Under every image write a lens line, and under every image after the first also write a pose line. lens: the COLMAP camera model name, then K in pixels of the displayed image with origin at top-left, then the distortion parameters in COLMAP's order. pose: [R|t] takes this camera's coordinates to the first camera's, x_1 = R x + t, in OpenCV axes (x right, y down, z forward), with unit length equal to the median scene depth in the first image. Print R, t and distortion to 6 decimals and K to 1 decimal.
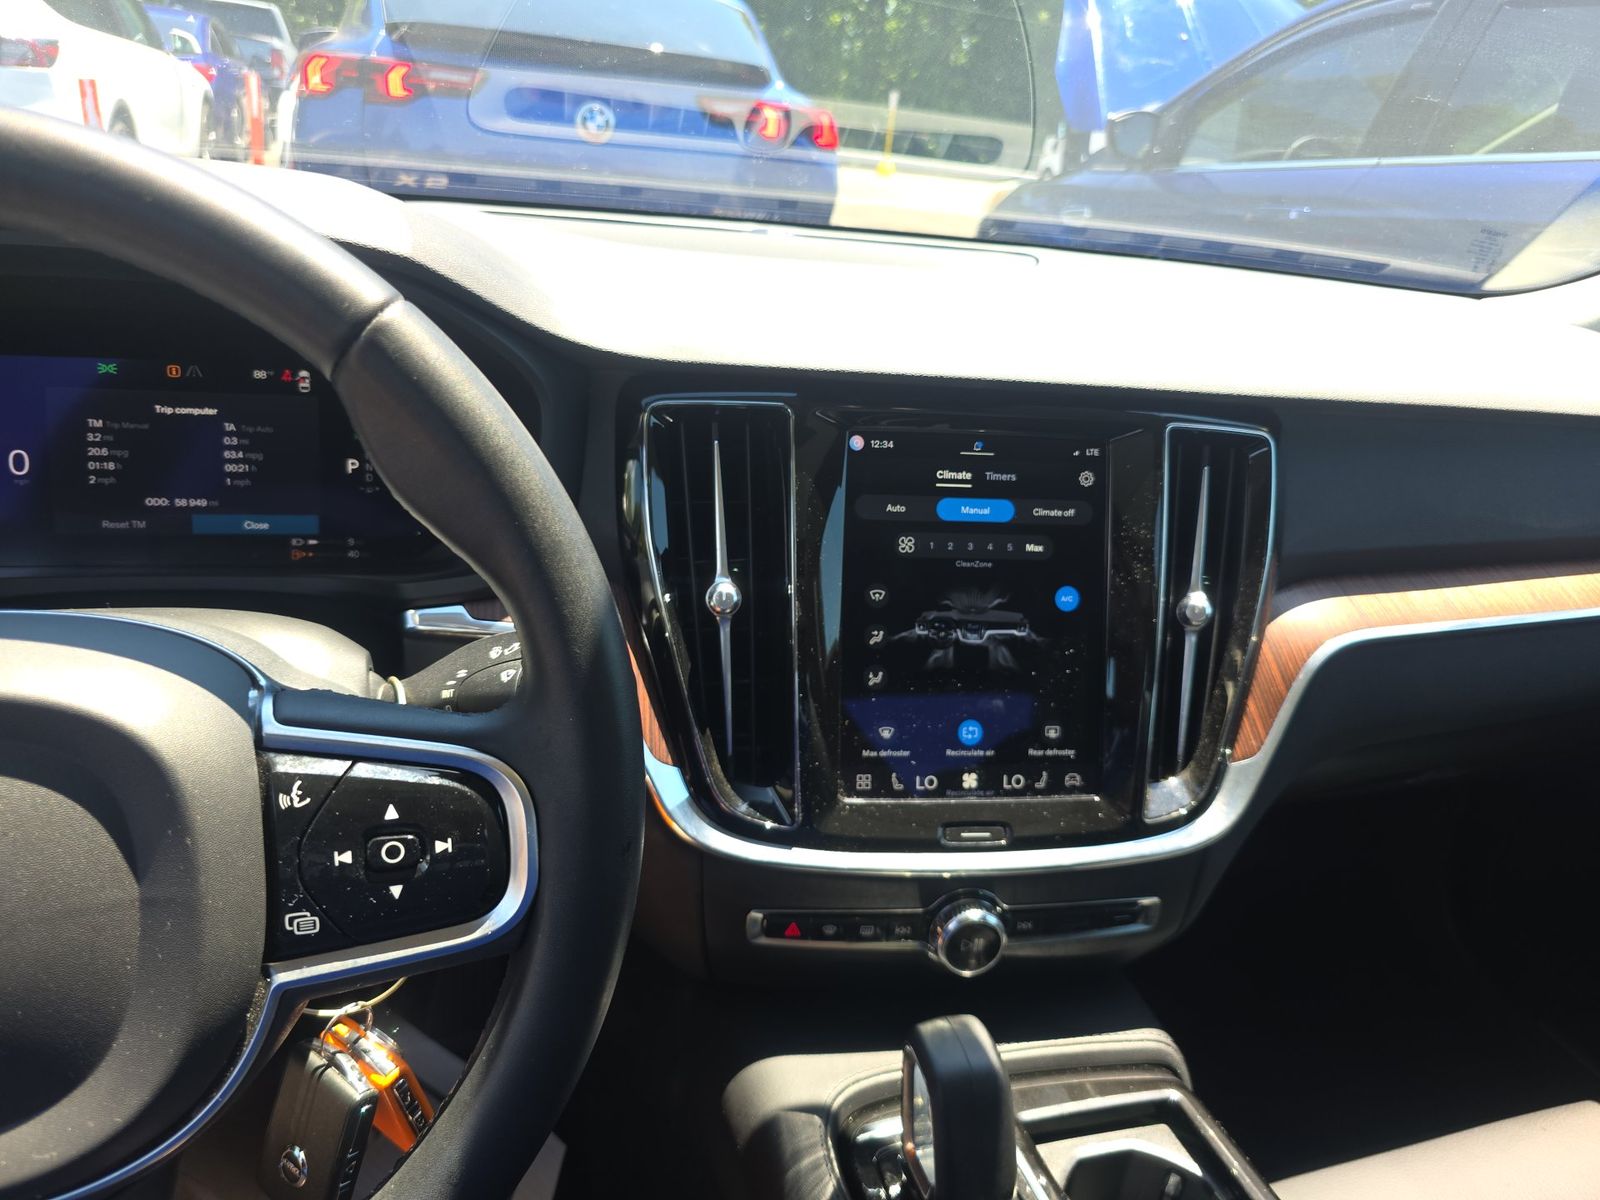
lens RADIAL K [[938.7, 0, 708.1], [0, 938.7, 584.4], [0, 0, 1]] dist [0.036842, -0.071957]
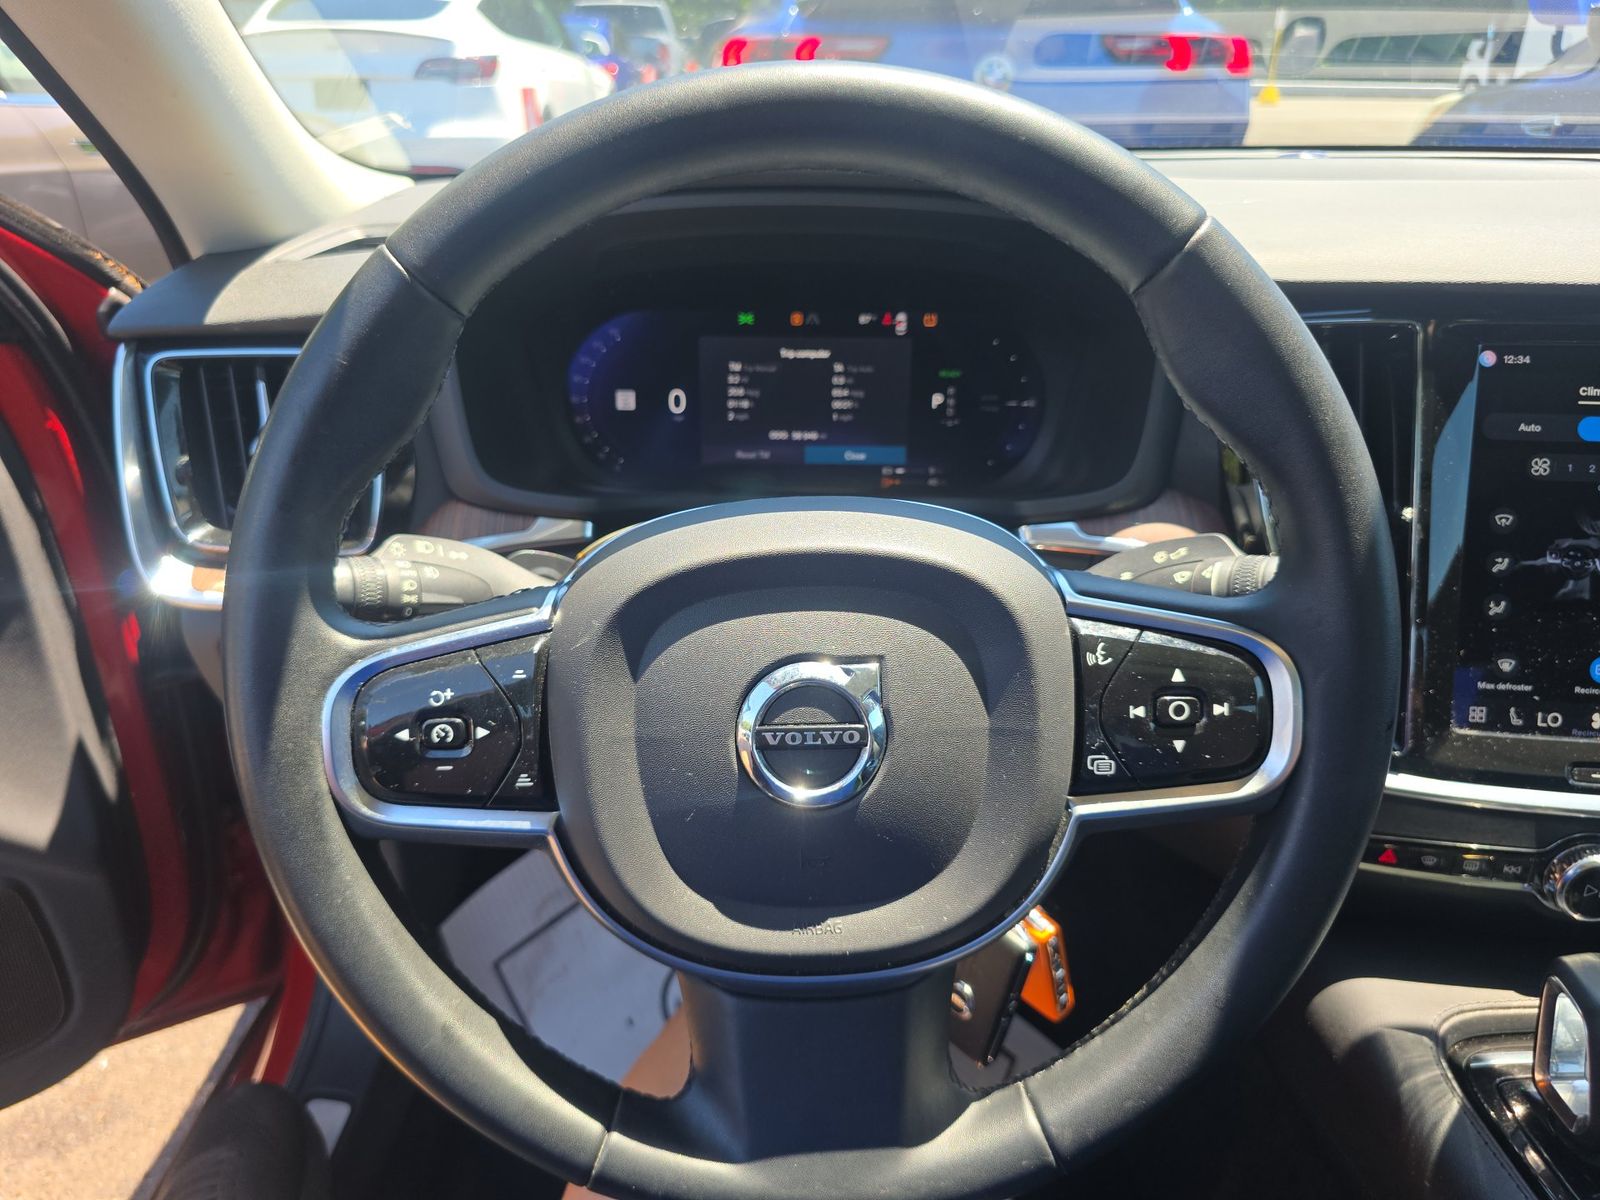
lens RADIAL K [[927.3, 0, 786.4], [0, 927.3, 598.8], [0, 0, 1]] dist [0.028502, -0.026332]
pose [[0.963321, 0.029917, -0.266680, -0.268012], [-0.016323, 0.998459, 0.053045, 0.053309], [0.267856, -0.046746, 0.962324, -0.106724]]
